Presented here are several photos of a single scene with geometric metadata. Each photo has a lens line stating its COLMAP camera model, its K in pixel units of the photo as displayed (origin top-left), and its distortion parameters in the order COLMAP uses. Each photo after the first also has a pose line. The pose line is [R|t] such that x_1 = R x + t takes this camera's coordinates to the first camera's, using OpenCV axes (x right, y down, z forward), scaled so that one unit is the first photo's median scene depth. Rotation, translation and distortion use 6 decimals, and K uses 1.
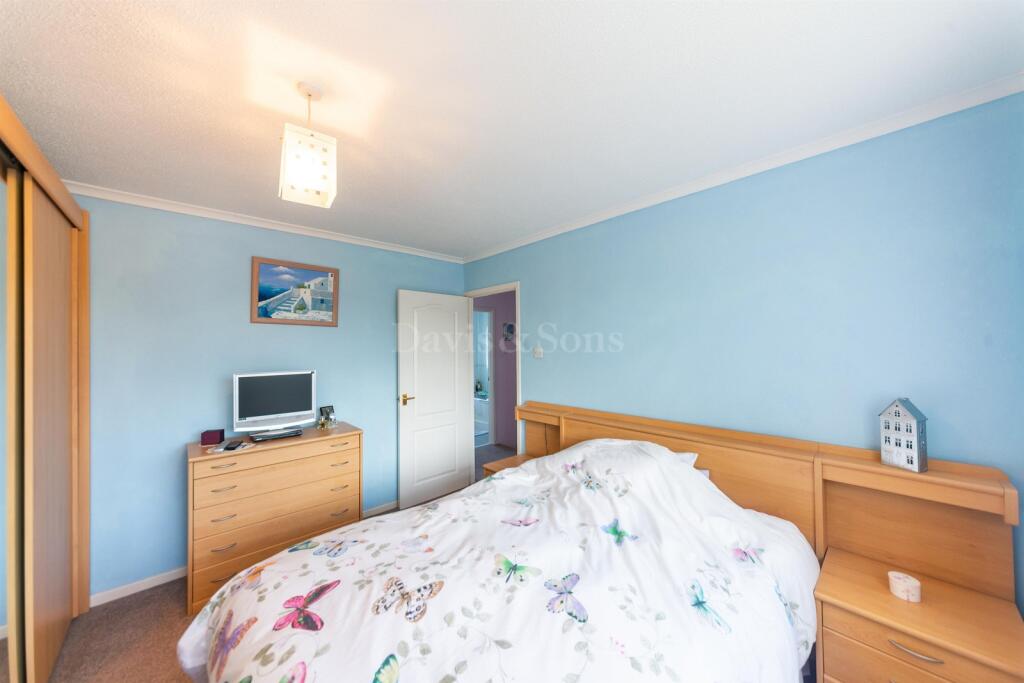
lens RADIAL K [[362.5, 0, 514.3], [0, 362.5, 342.5], [0, 0, 1]] dist [0.005428, 0.000116]
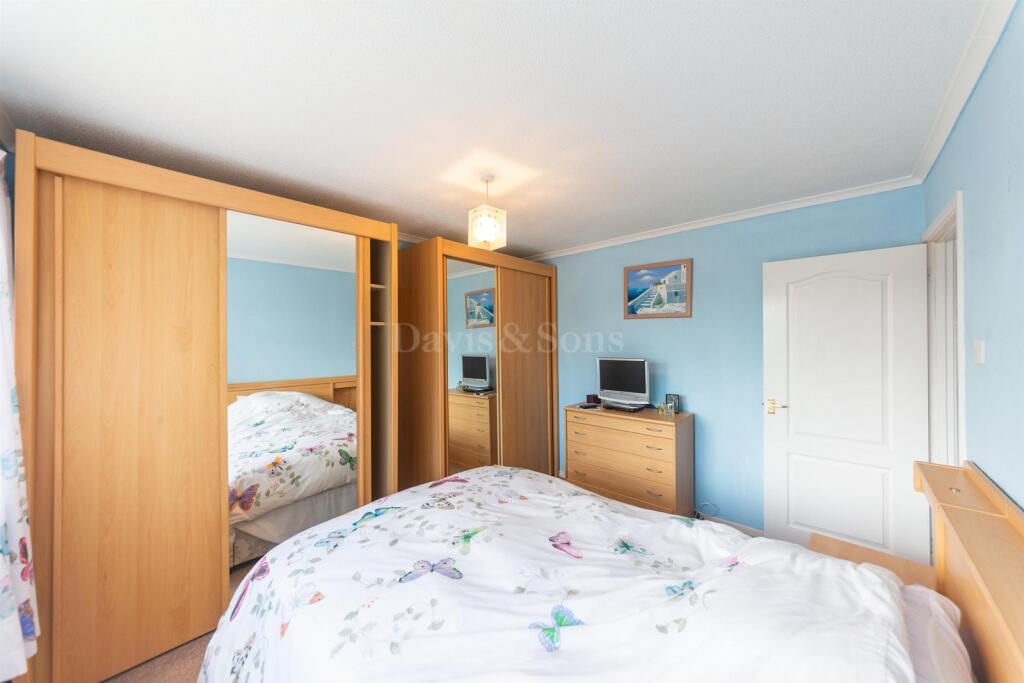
lens RADIAL K [[362.5, 0, 514.3], [0, 362.5, 342.5], [0, 0, 1]] dist [0.005428, 0.000116]
pose [[0.063158, 0.015731, -0.997880, 0.602715], [0.017556, 0.999704, 0.016871, 0.000535], [0.997849, -0.018584, 0.062864, 0.582543]]
